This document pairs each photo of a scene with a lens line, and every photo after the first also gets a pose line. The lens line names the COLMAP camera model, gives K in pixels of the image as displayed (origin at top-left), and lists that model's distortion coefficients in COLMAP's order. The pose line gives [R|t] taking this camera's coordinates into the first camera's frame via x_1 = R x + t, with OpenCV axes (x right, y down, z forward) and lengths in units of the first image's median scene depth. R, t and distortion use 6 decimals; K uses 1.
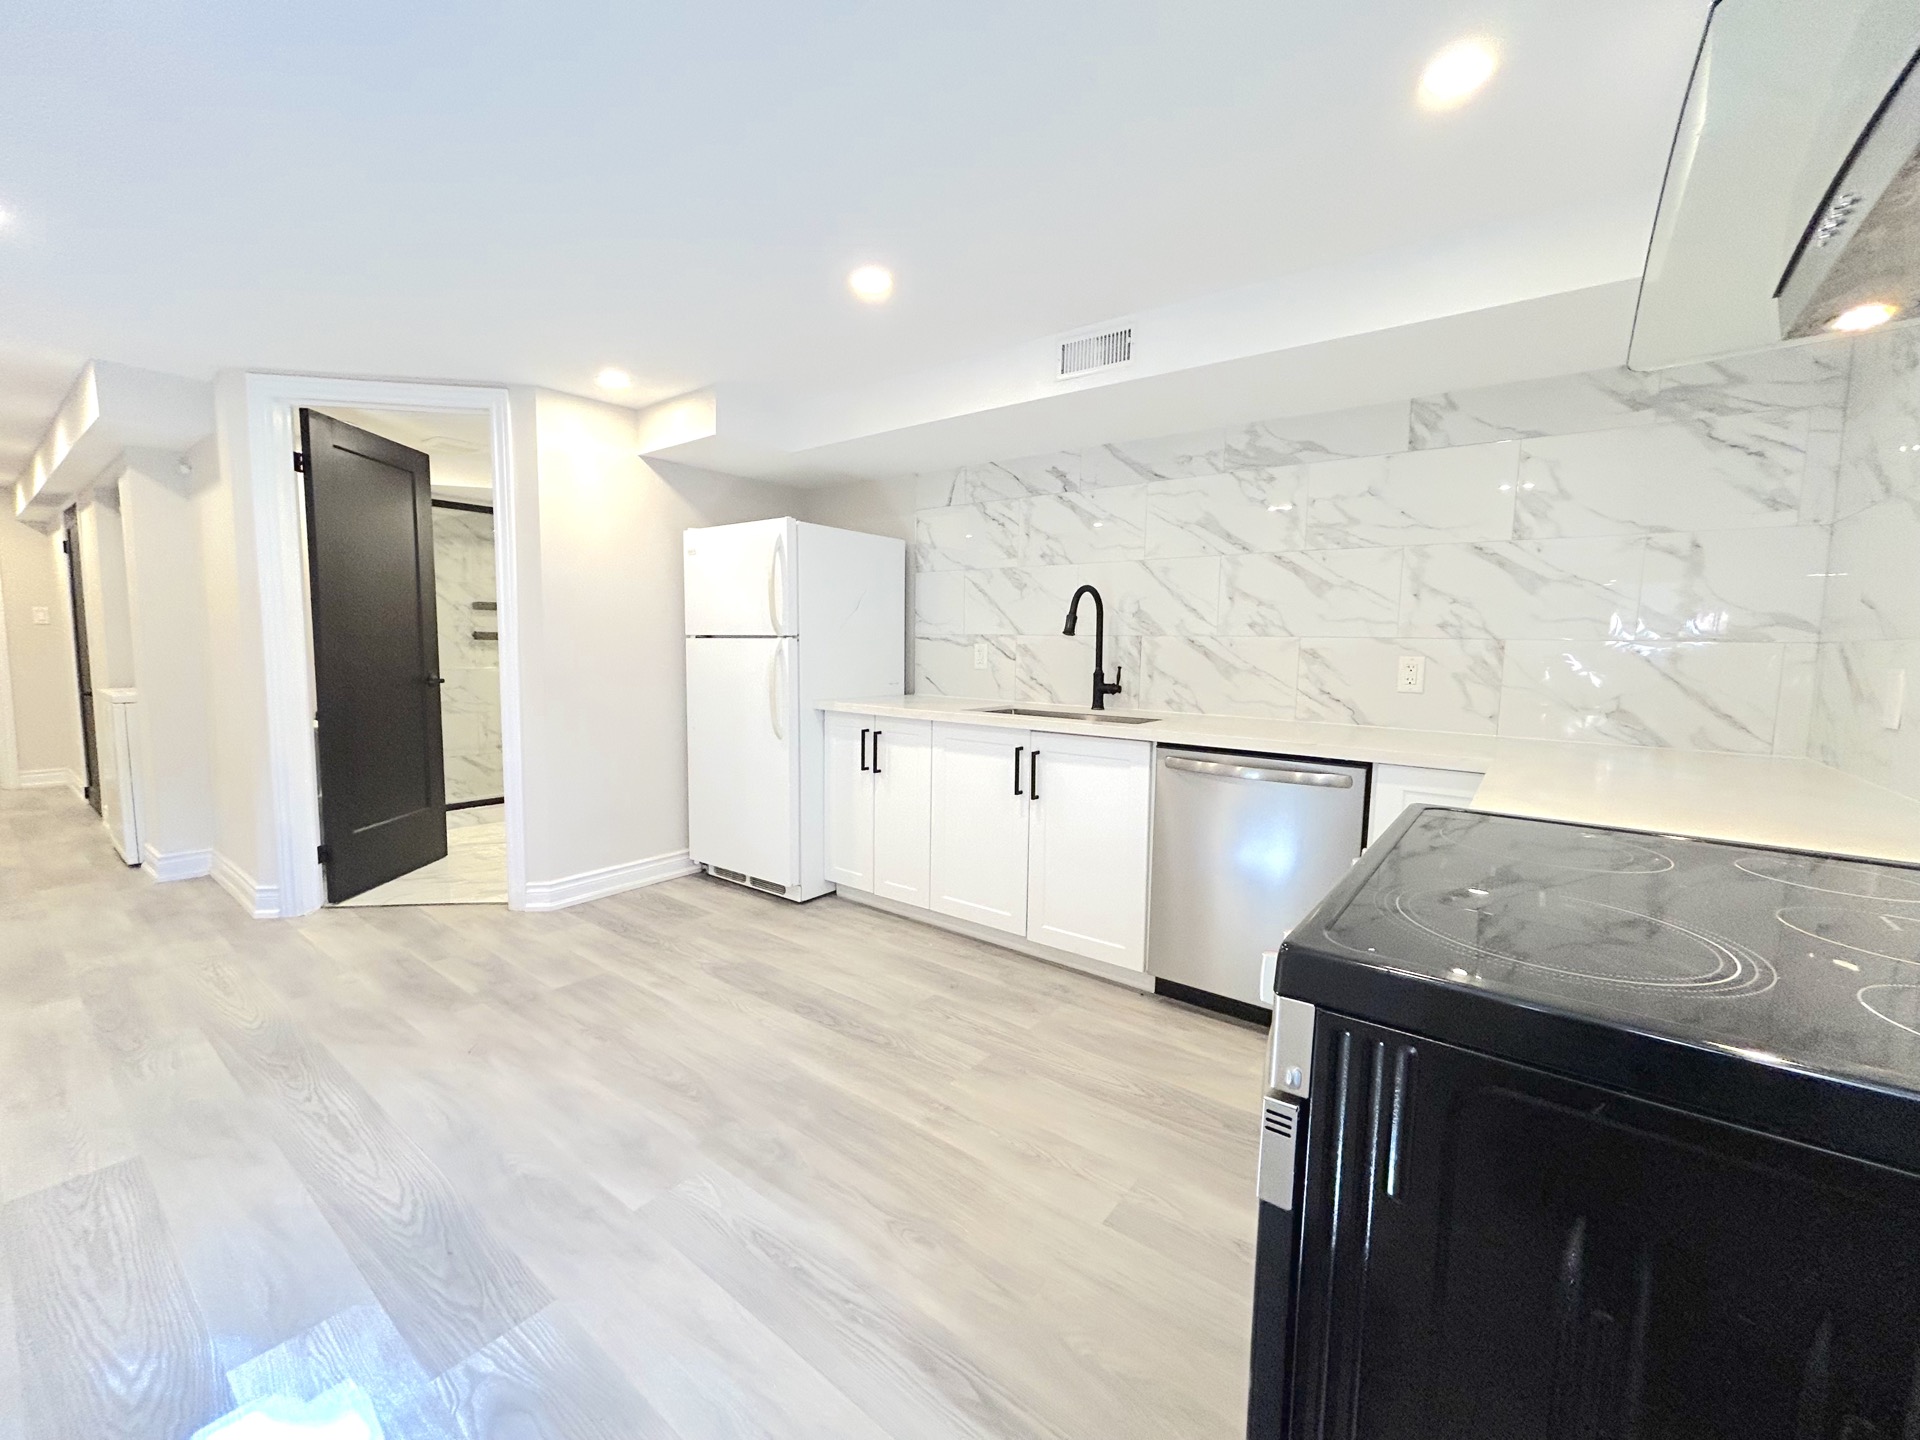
lens RADIAL K [[774.9, 0, 960.9], [0, 774.9, 718.4], [0, 0, 1]] dist [-0.003421, 0.001401]
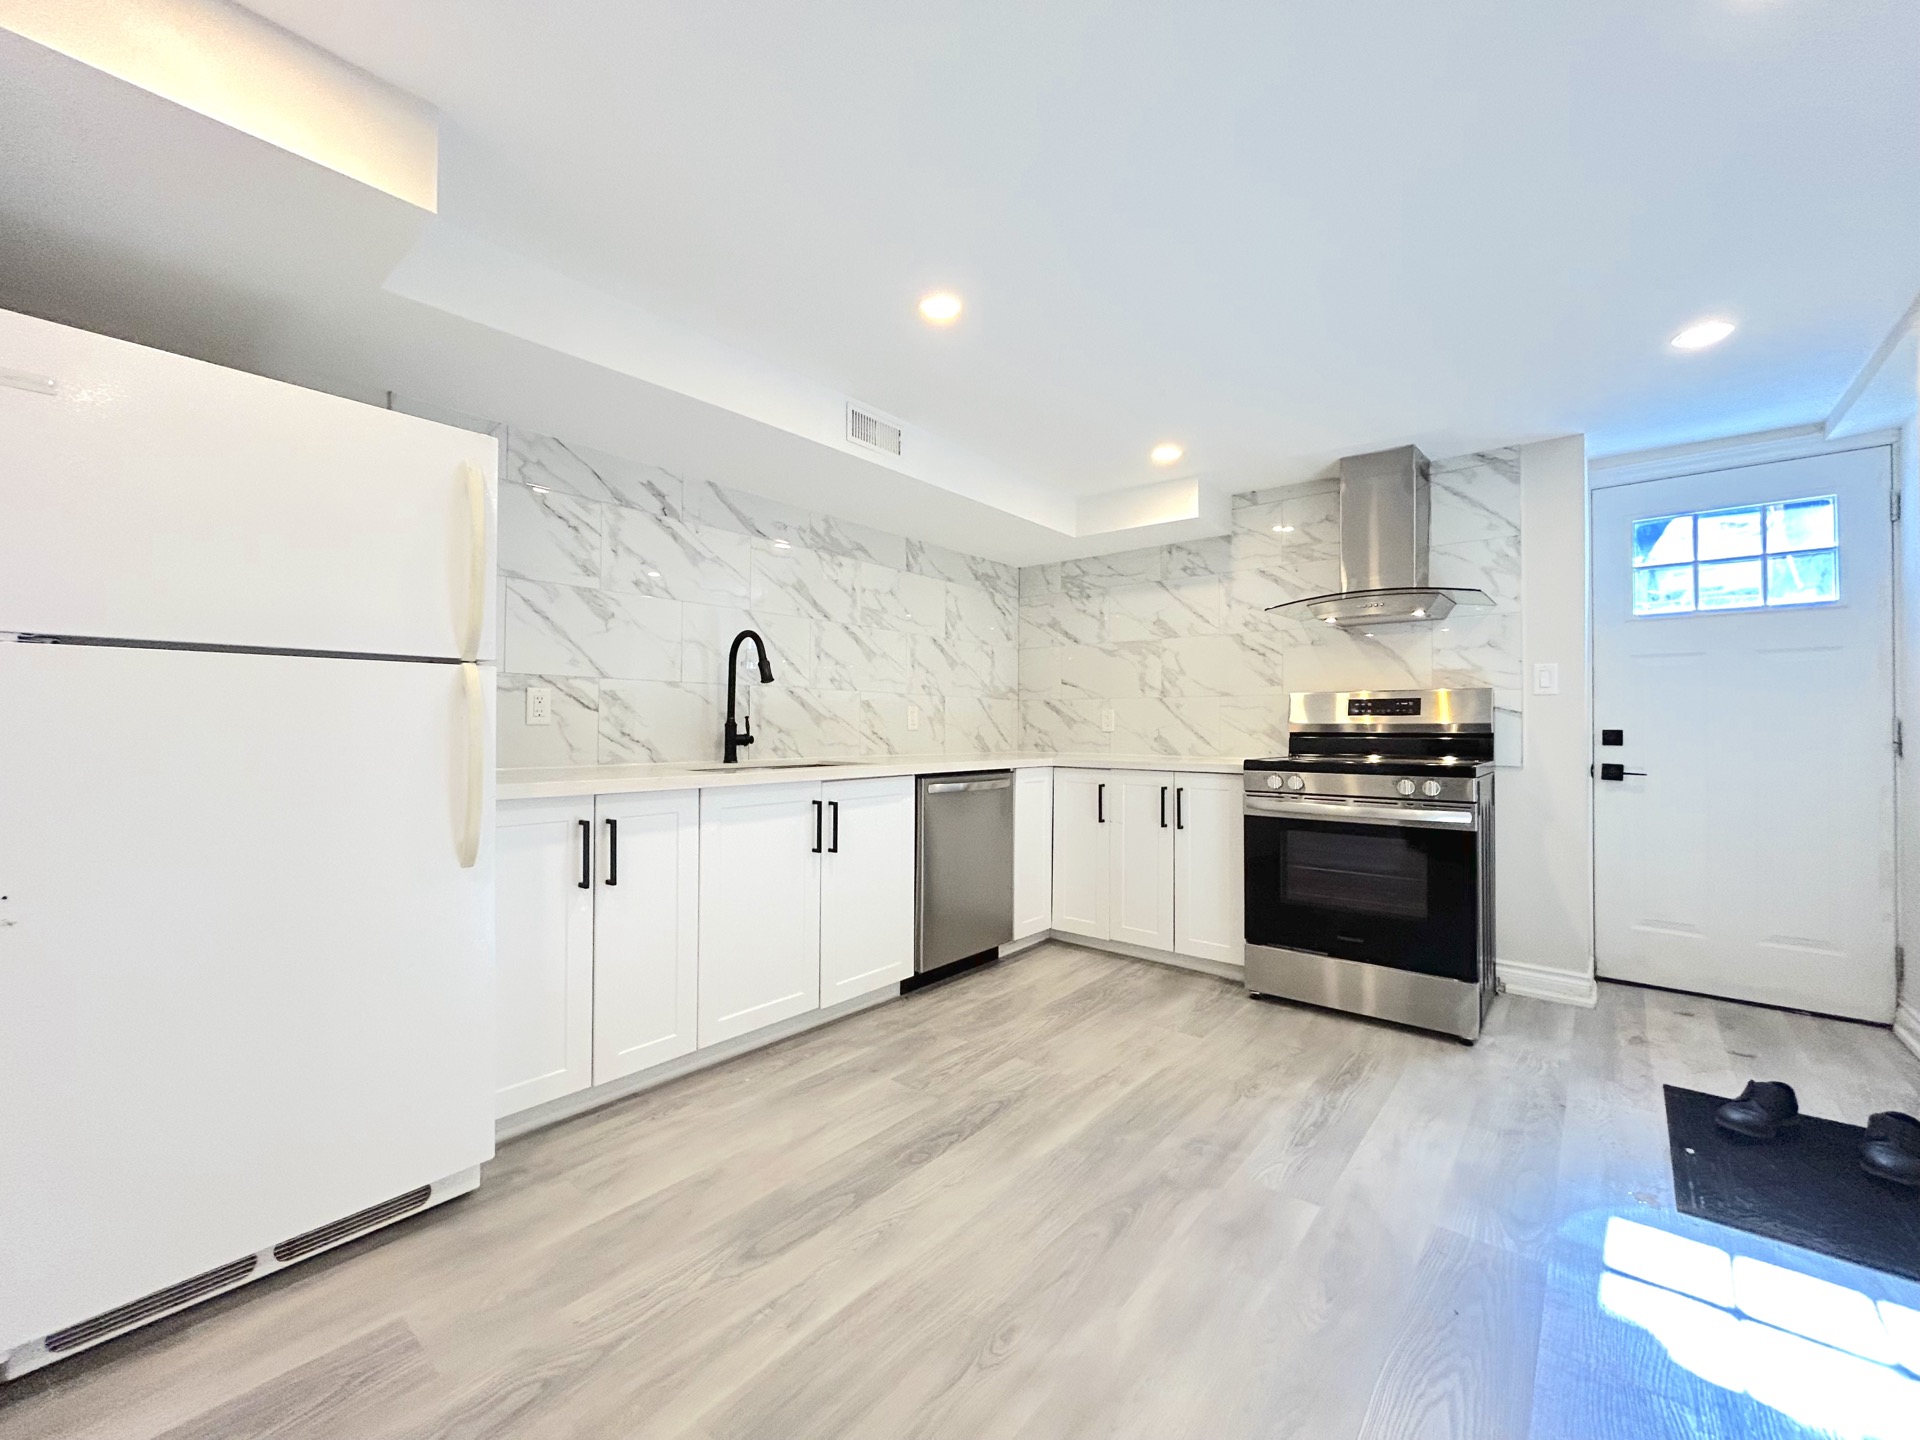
lens RADIAL K [[774.9, 0, 960.1], [0, 774.9, 716.5], [0, 0, 1]] dist [-0.003421, 0.001401]
pose [[0.043366, -0.005130, 0.999046, -0.875053], [0.088867, 0.996043, 0.001257, -0.051110], [-0.995099, 0.088727, 0.043650, 0.803530]]
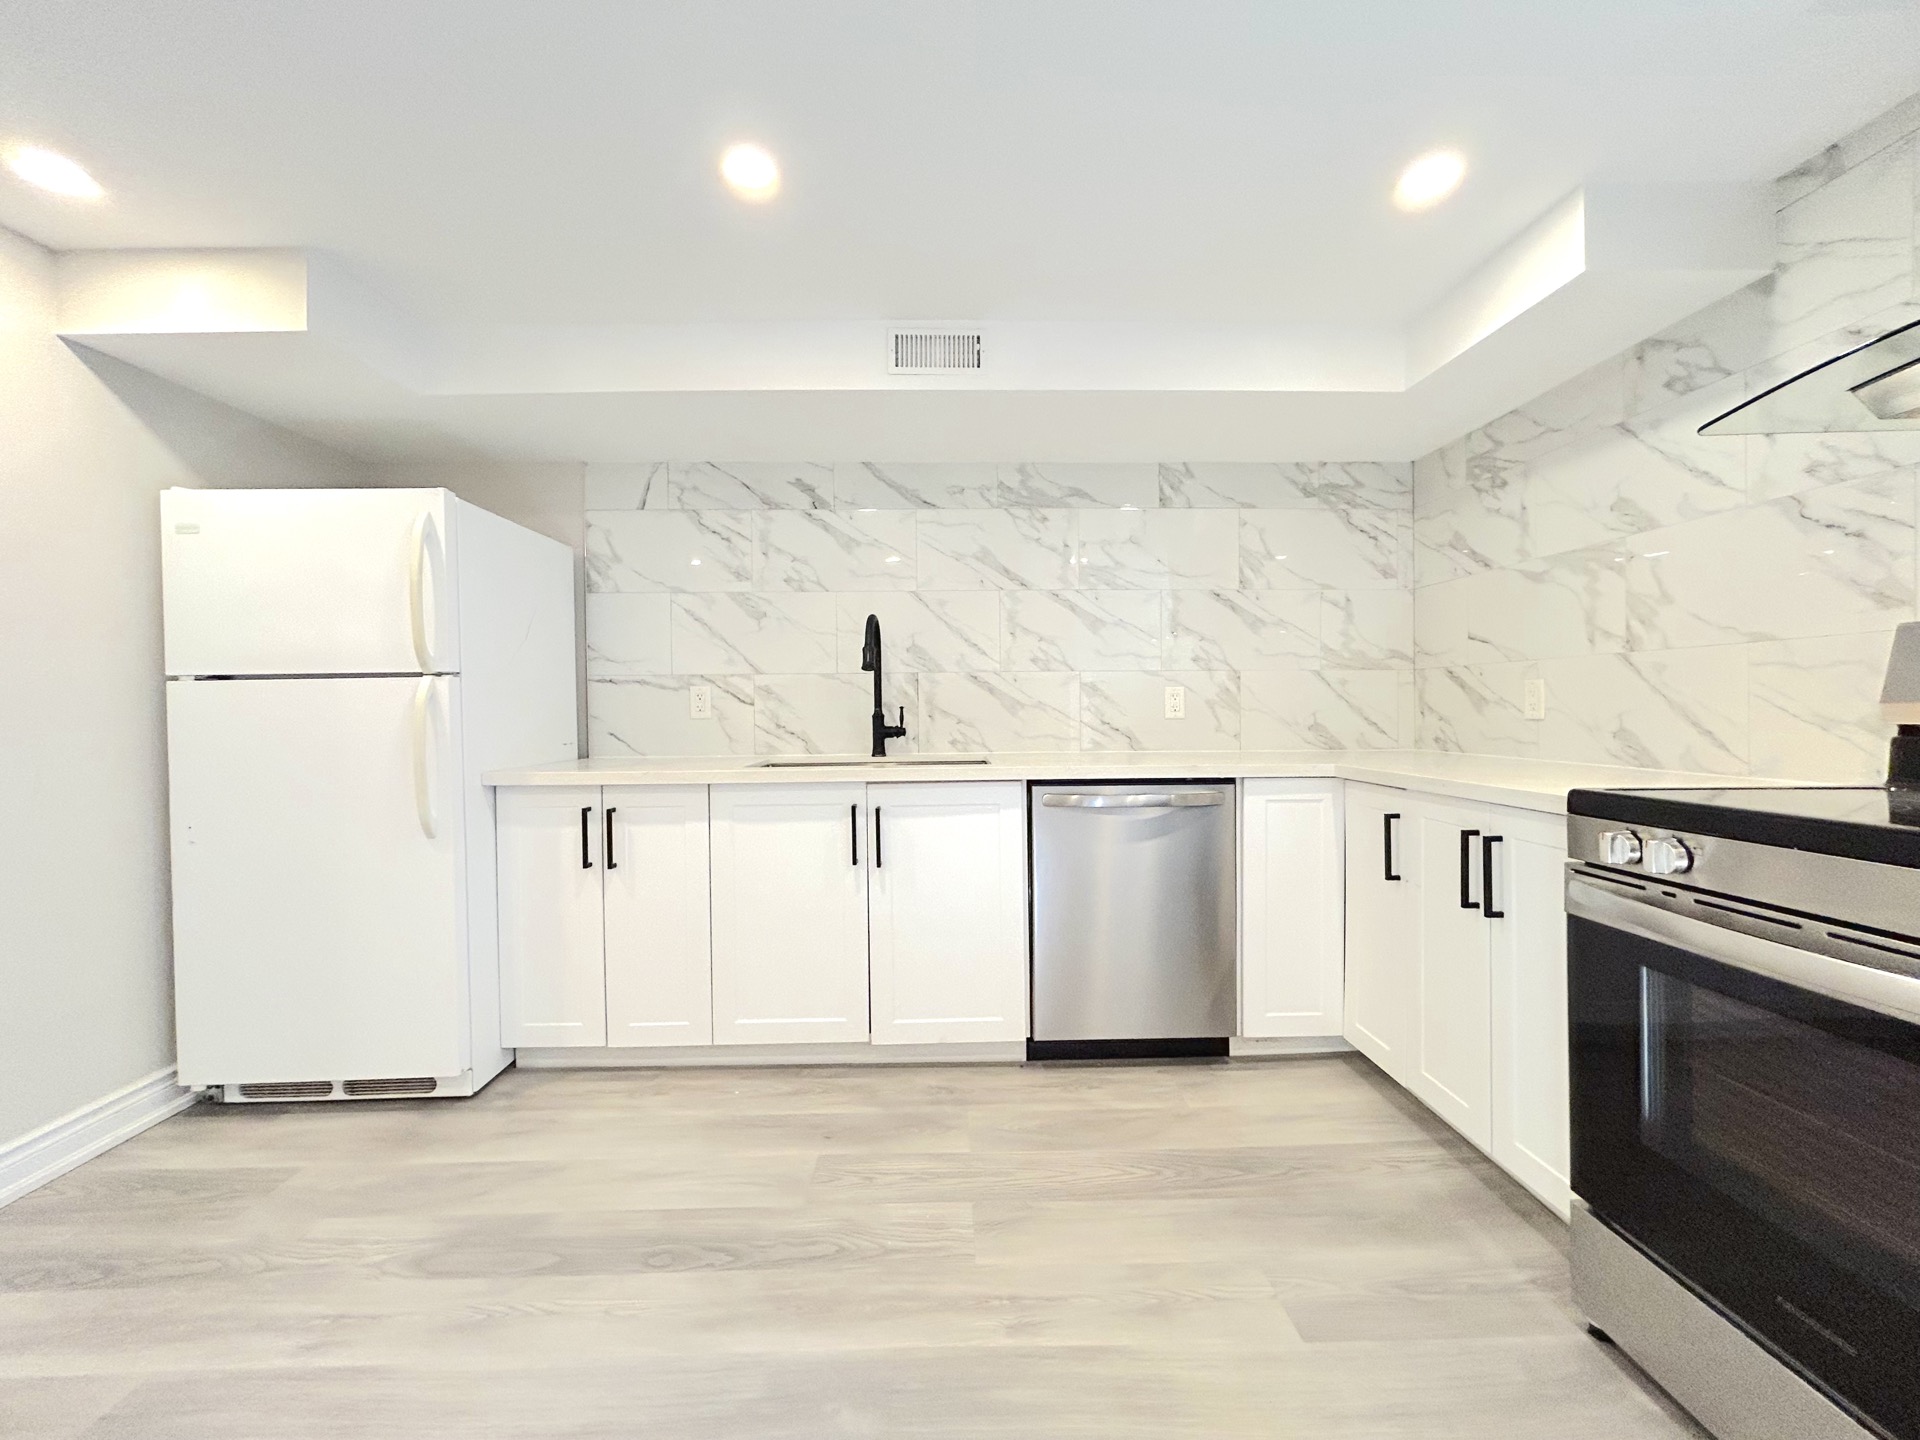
lens RADIAL K [[774.9, 0, 961.6], [0, 774.9, 717.9], [0, 0, 1]] dist [-0.003421, 0.001401]
pose [[0.780526, -0.033734, 0.624212, -0.350361], [0.082495, 0.995368, -0.049361, -0.004372], [-0.619656, 0.090022, 0.779694, 0.299258]]
